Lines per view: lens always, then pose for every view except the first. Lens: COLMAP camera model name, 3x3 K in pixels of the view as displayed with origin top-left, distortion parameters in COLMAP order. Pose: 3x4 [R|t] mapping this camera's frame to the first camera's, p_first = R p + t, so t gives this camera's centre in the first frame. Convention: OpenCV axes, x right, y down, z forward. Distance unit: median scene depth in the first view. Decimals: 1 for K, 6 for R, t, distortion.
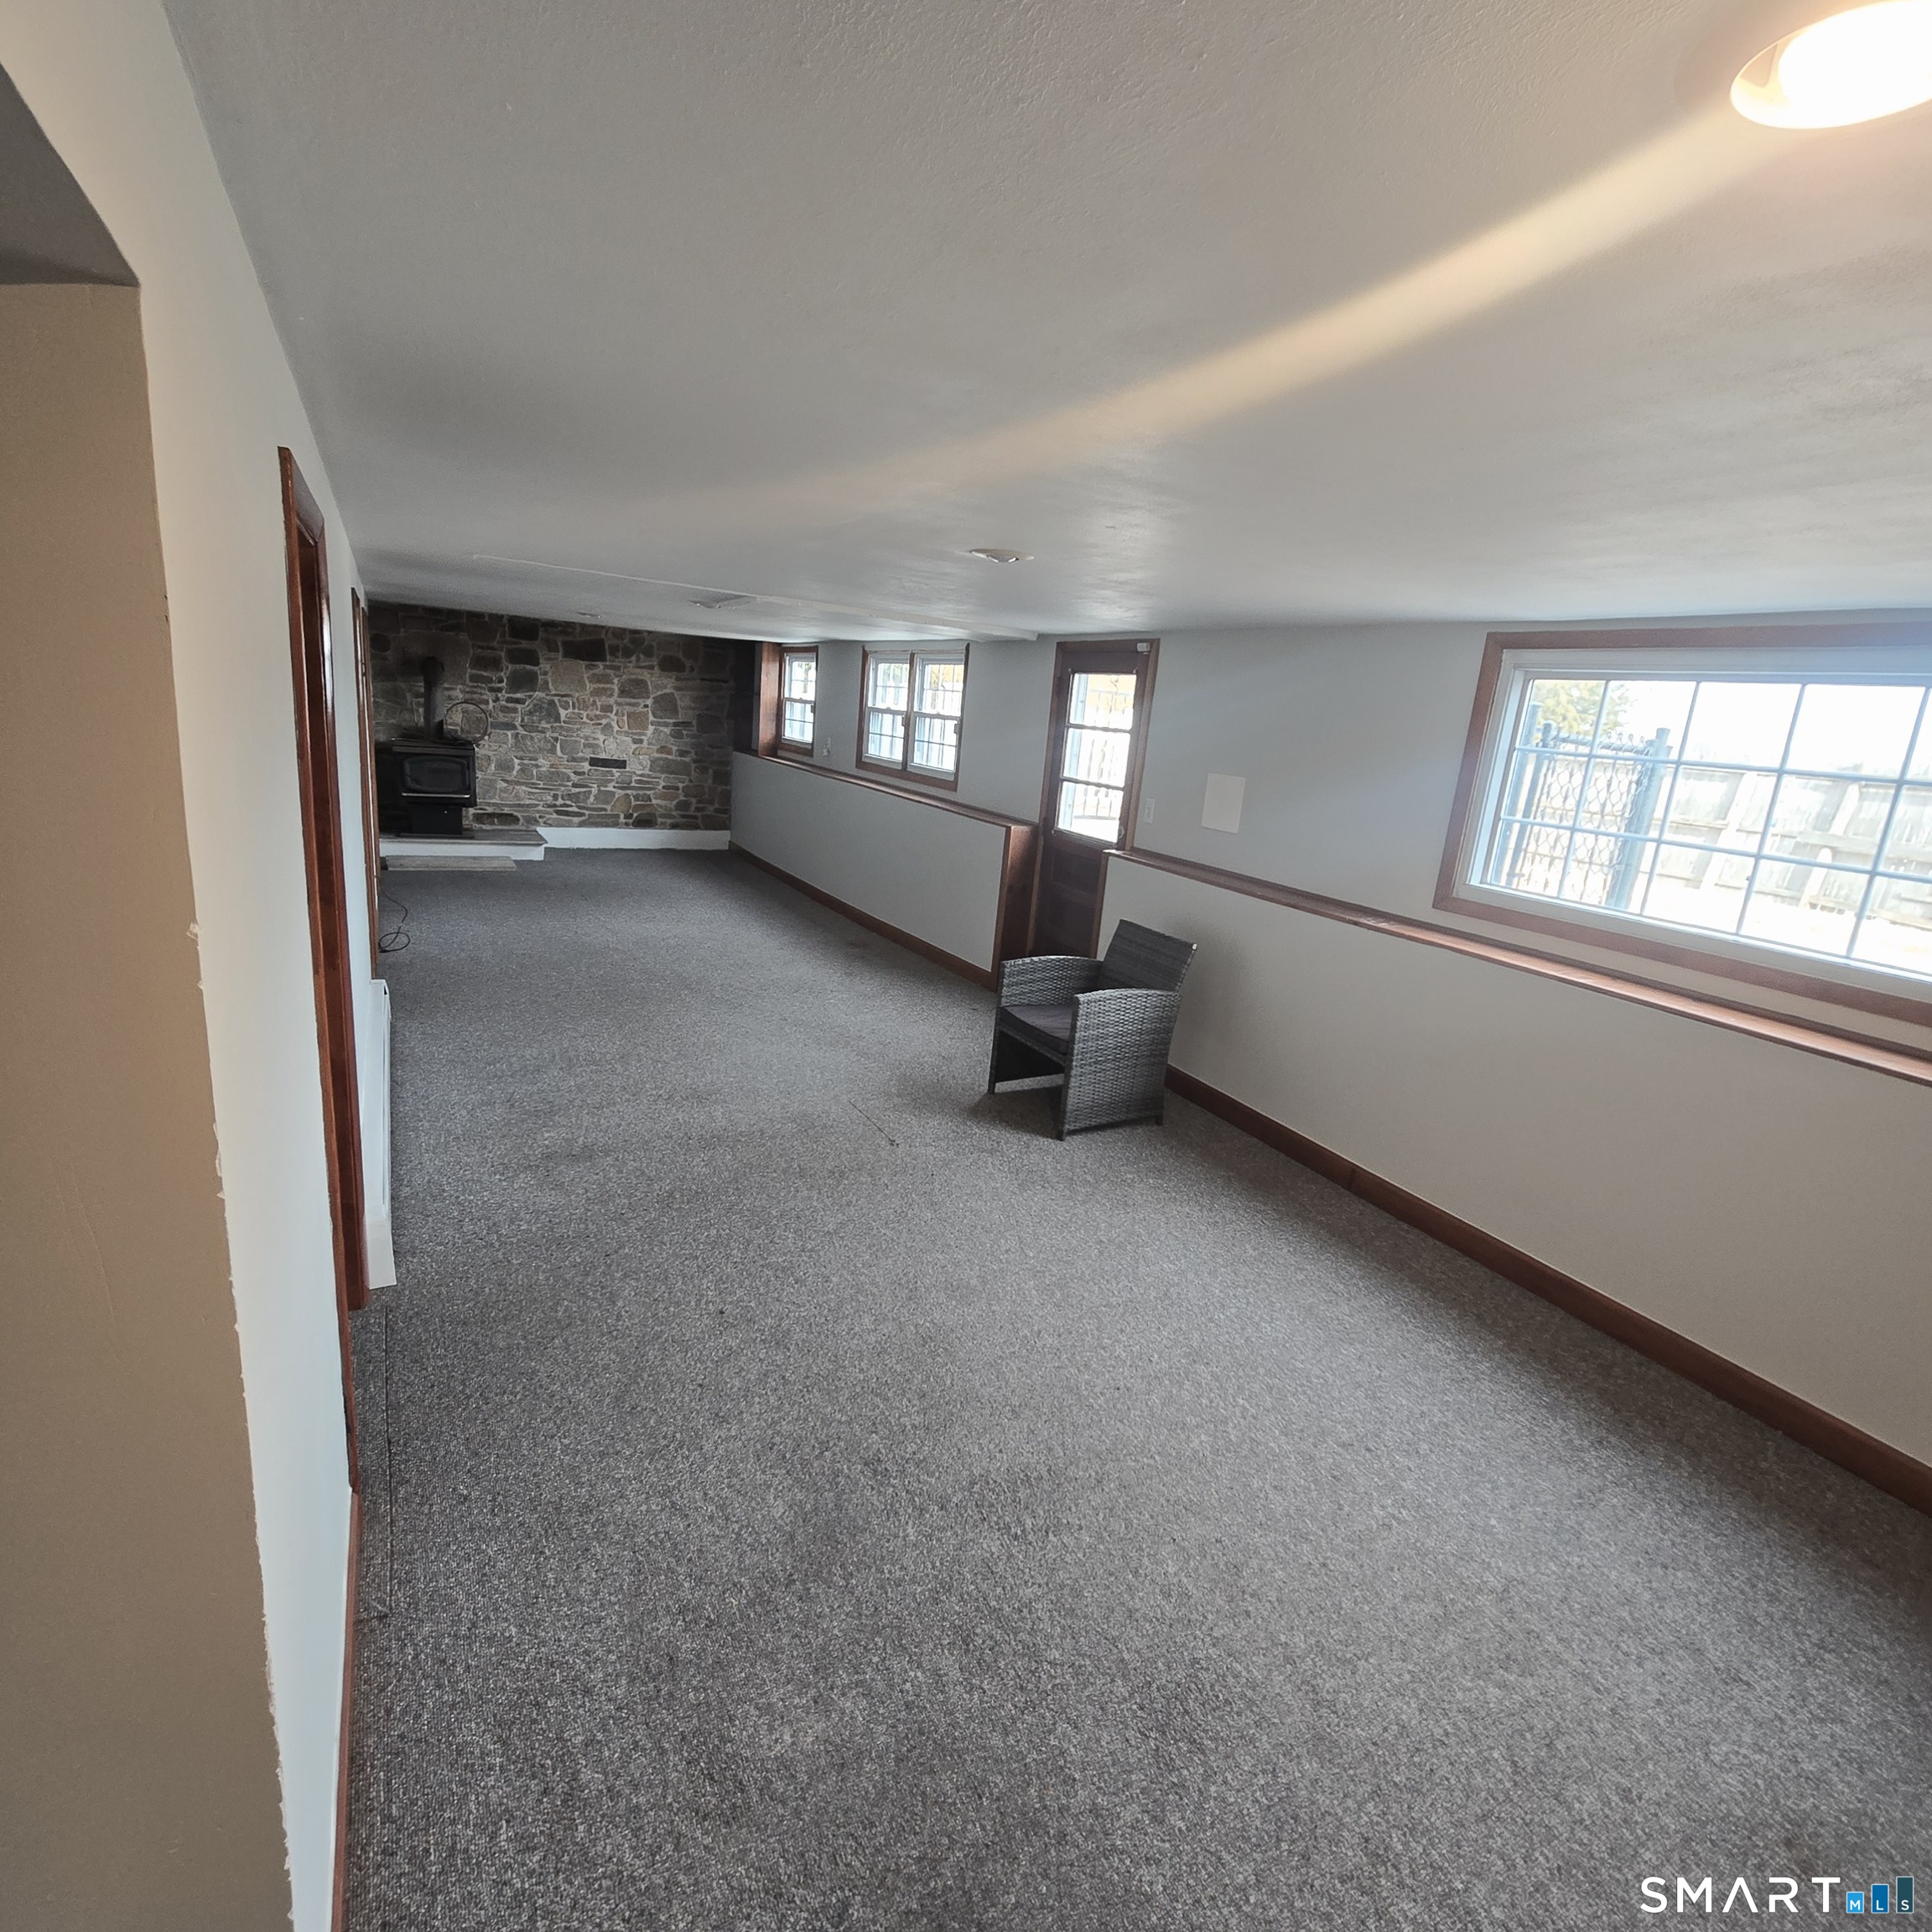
lens RADIAL K [[1049.7, 0, 978.4], [0, 1049.7, 959.6], [0, 0, 1]] dist [0.002738, -0.003727]
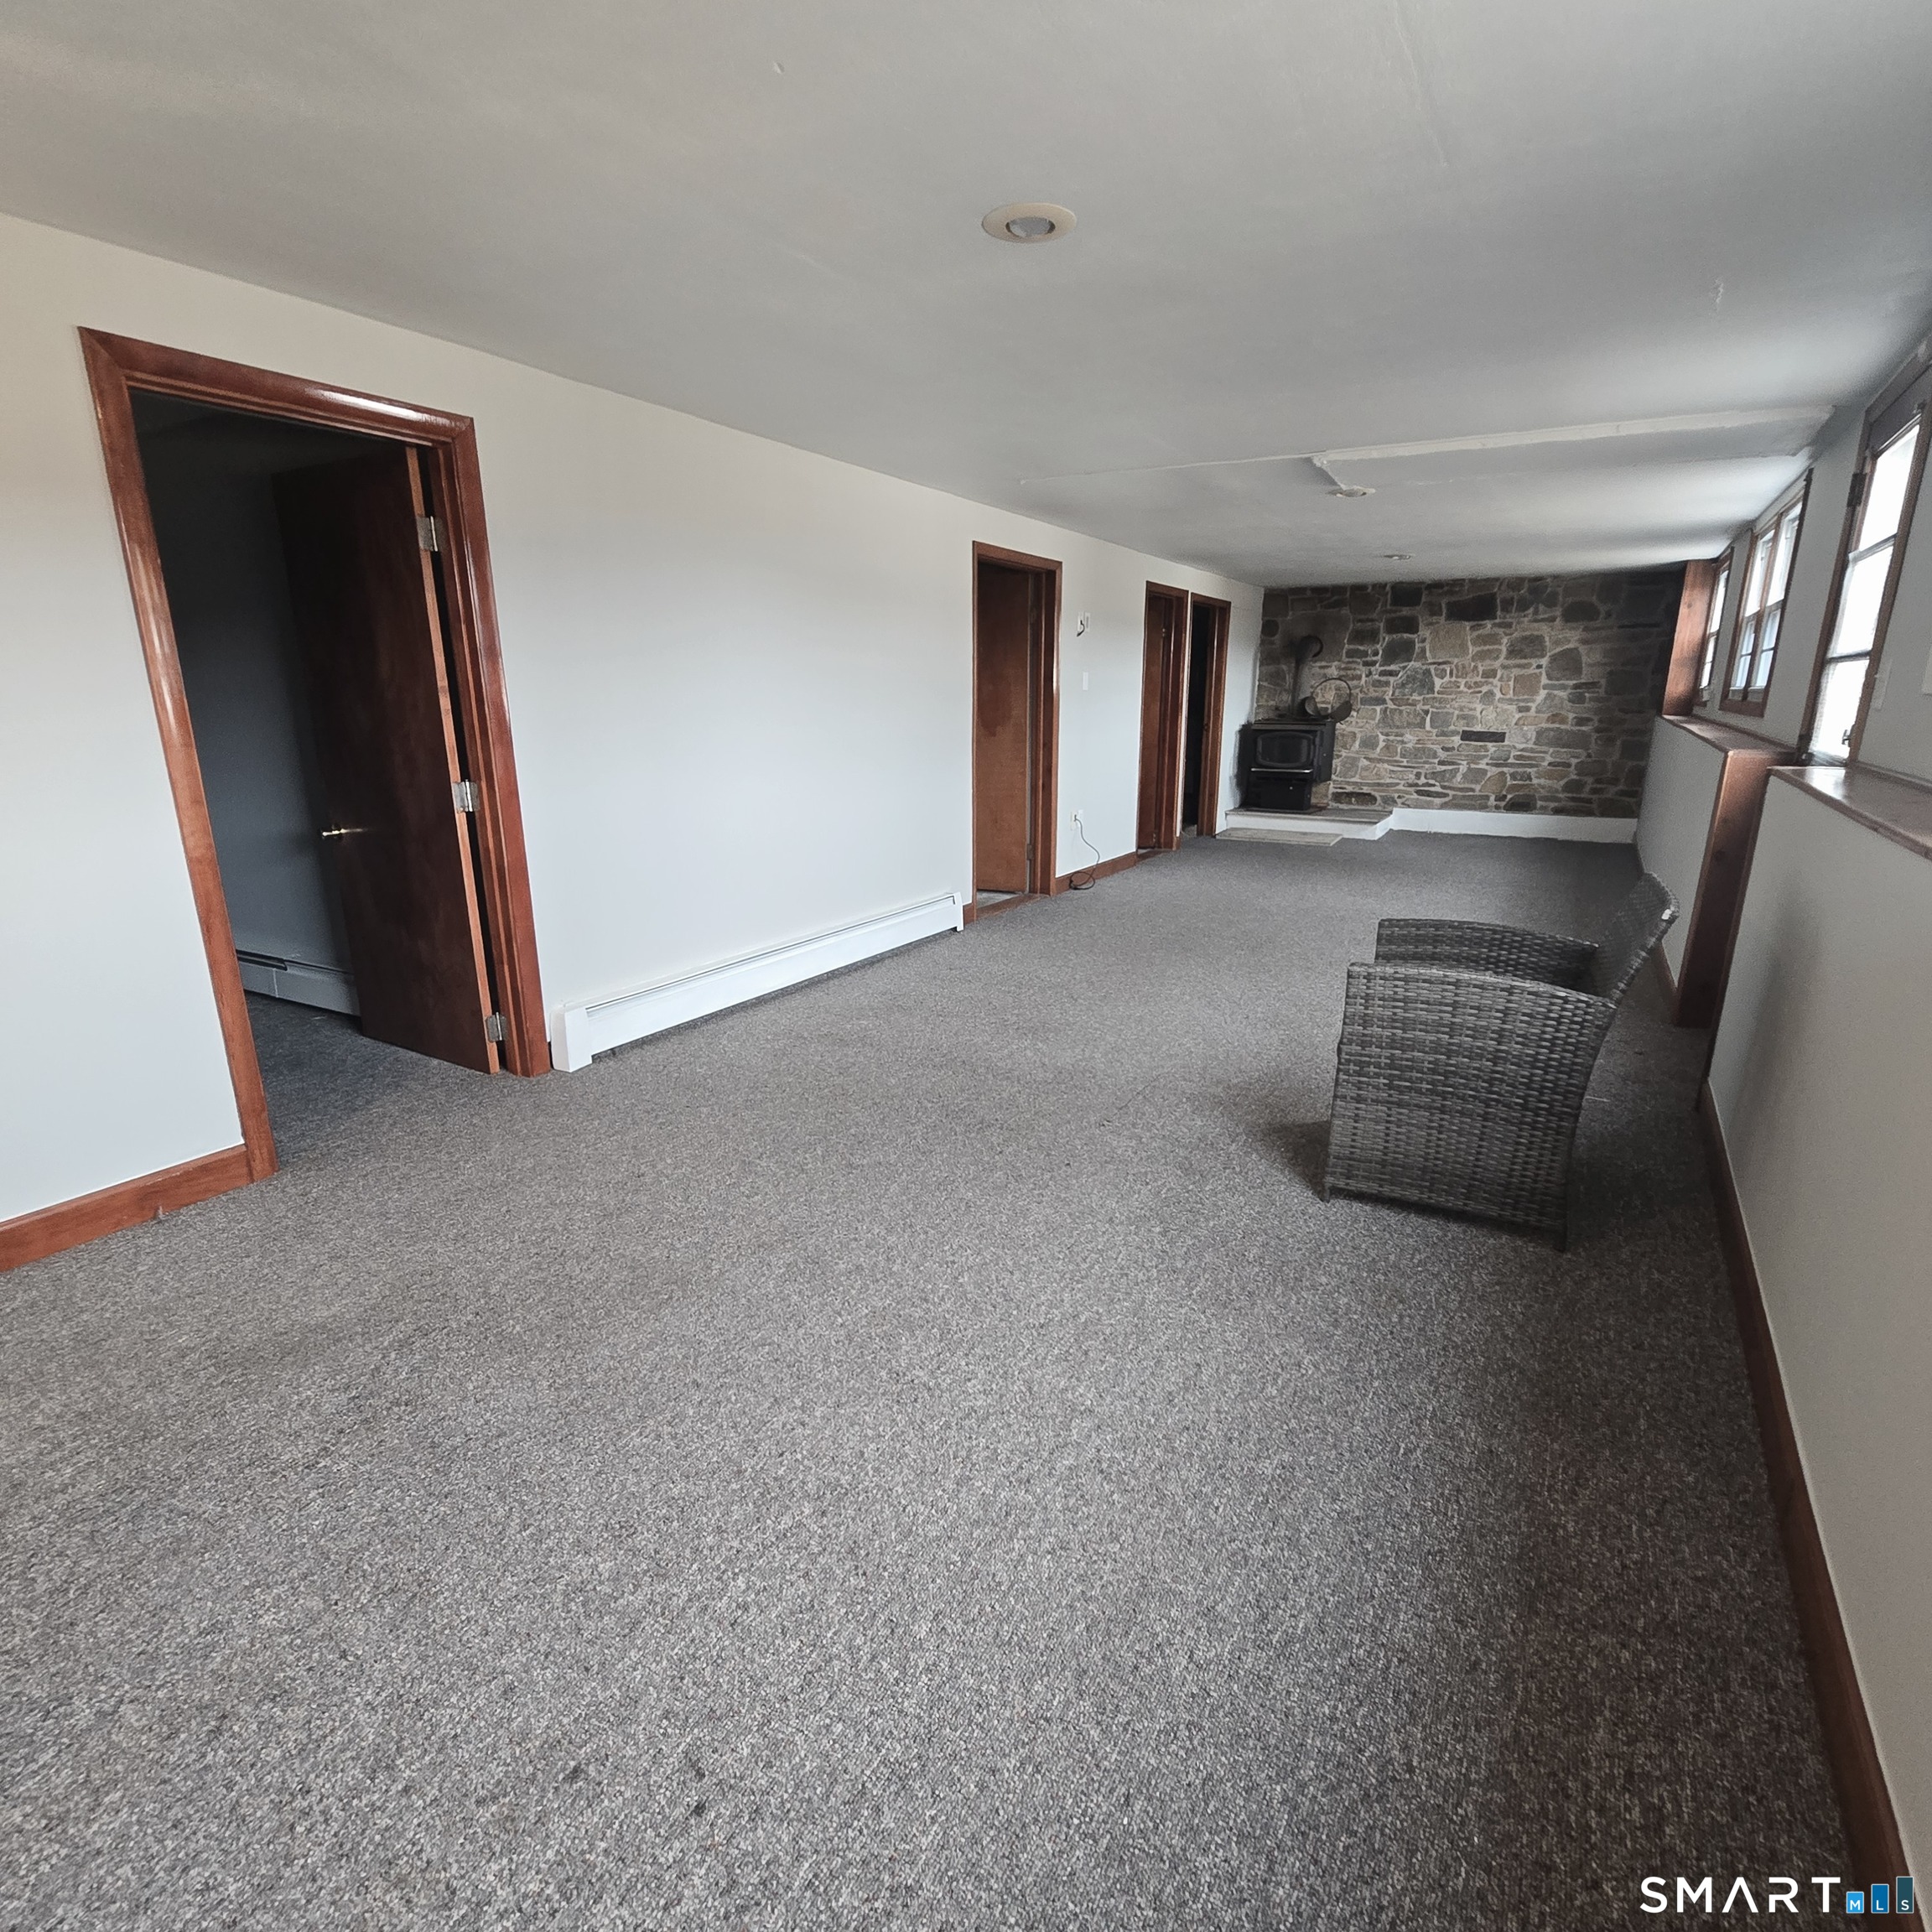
lens RADIAL K [[1049.7, 0, 978.2], [0, 1049.7, 967.7], [0, 0, 1]] dist [0.002738, -0.003727]
pose [[0.533099, 0.133017, -0.835531, 0.184547], [-0.150059, 0.986772, 0.061351, 0.012737], [0.832639, 0.092672, 0.546008, 0.194762]]
